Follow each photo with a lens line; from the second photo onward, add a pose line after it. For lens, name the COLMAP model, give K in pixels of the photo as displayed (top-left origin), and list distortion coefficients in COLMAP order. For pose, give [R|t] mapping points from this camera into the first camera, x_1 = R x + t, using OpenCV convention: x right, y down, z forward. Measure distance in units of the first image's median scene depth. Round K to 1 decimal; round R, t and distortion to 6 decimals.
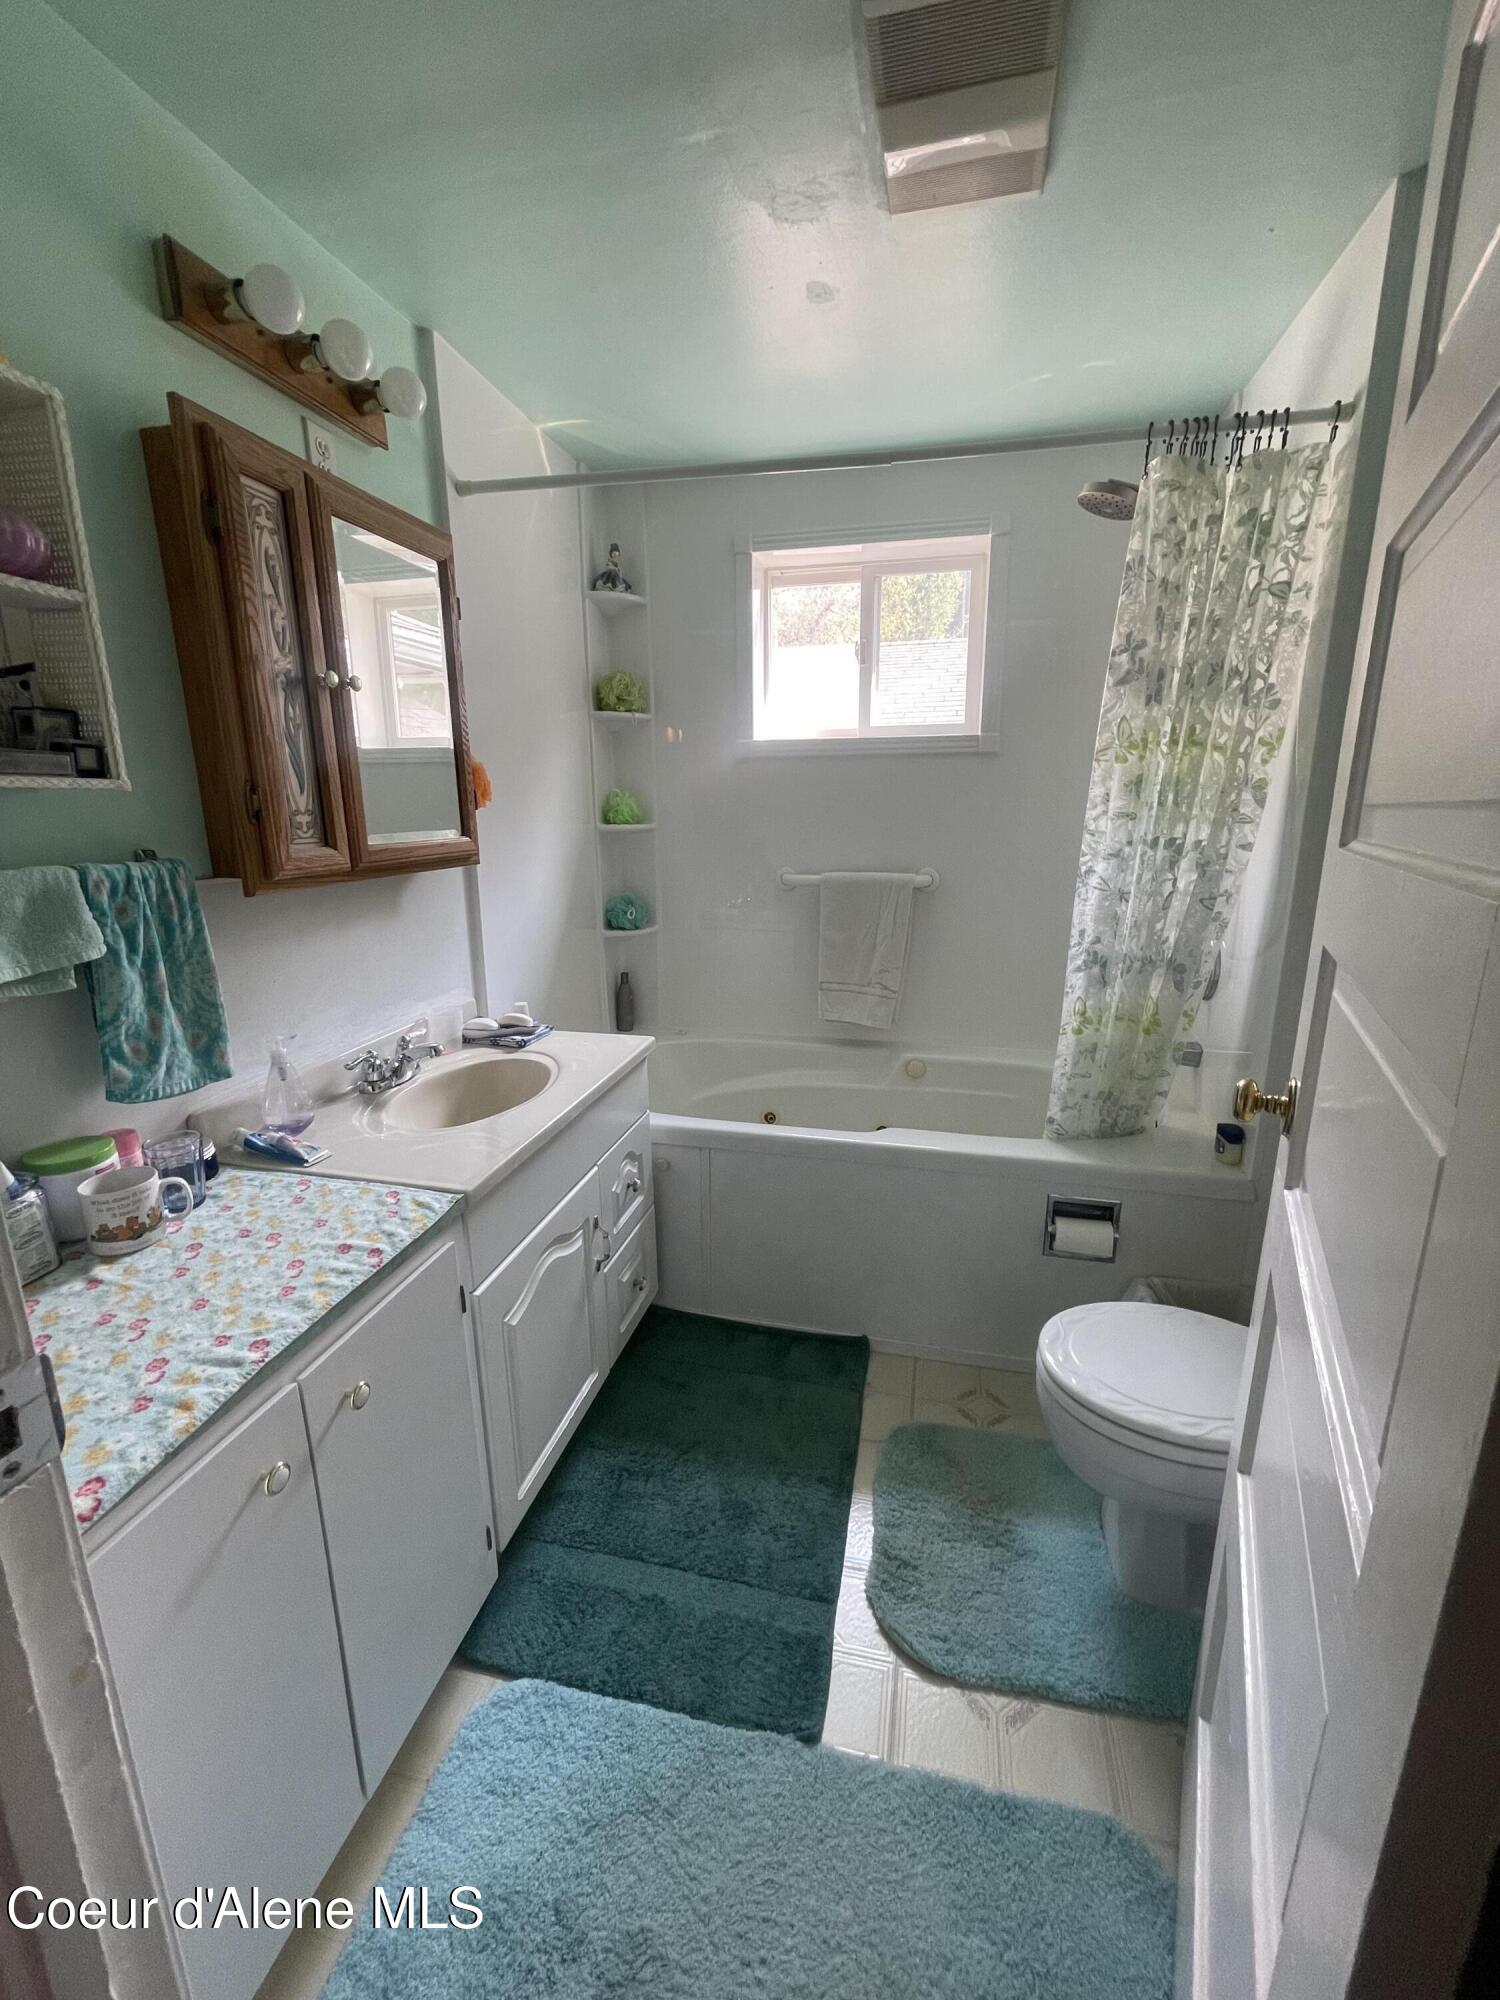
lens RADIAL K [[807.8, 0, 752.4], [0, 807.8, 998.5], [0, 0, 1]] dist [-0.000949, -0.000742]
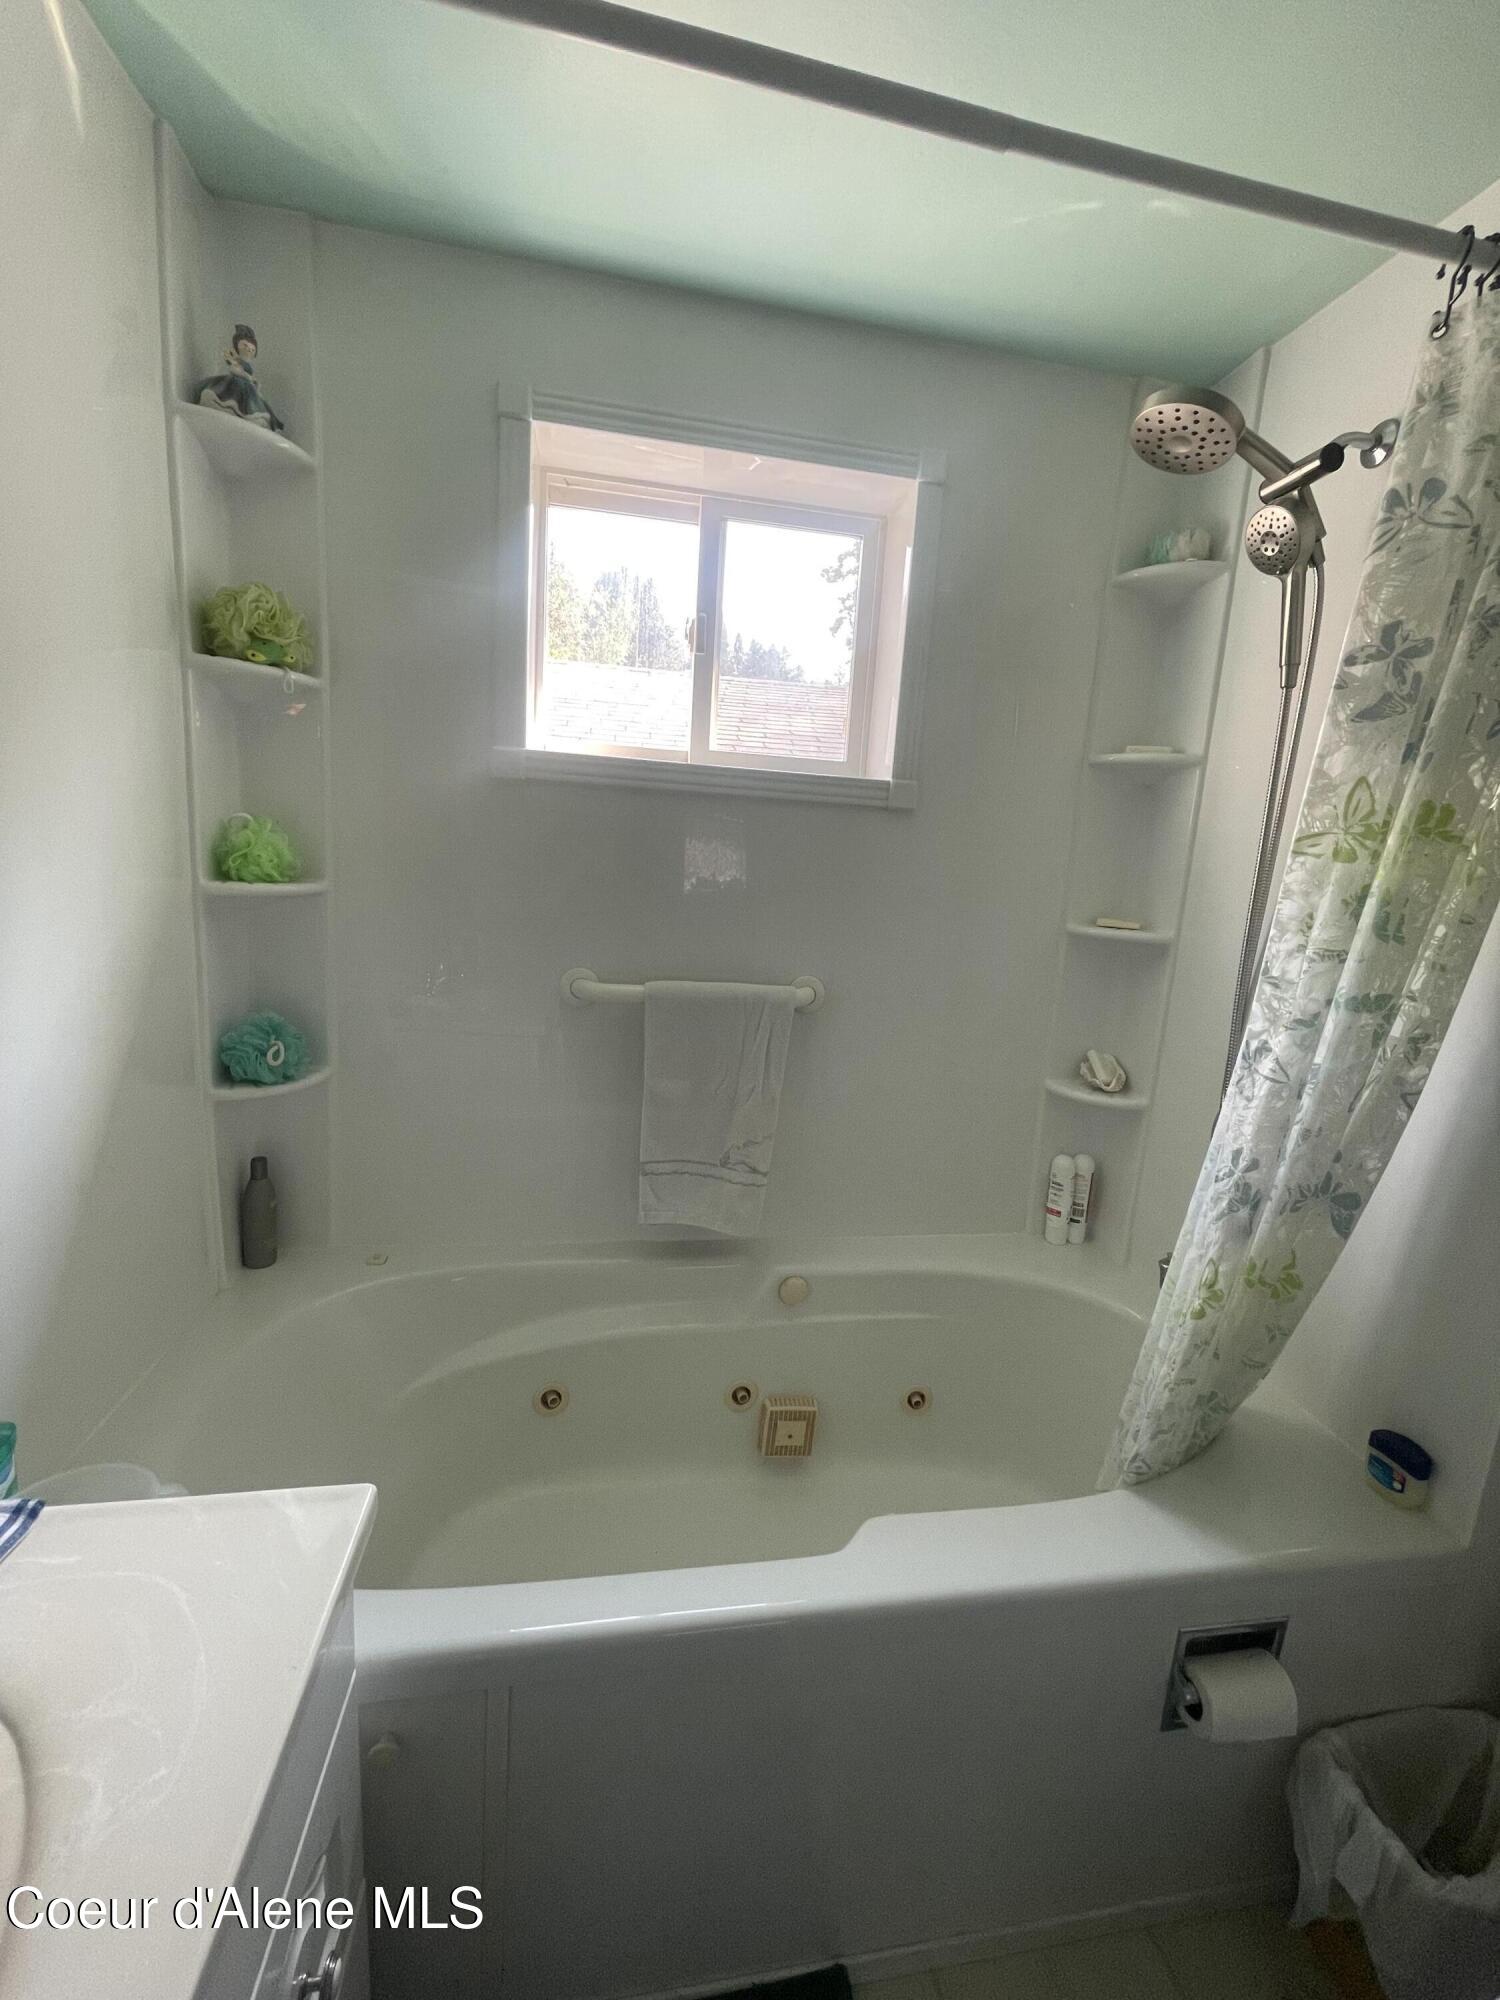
lens RADIAL K [[807.8, 0, 754.1], [0, 807.8, 989.0], [0, 0, 1]] dist [-0.000949, -0.000742]
pose [[0.916574, -0.002825, 0.399856, -0.083795], [0.023514, 0.998625, -0.046846, -0.126690], [-0.399174, 0.052340, 0.915380, 0.443211]]
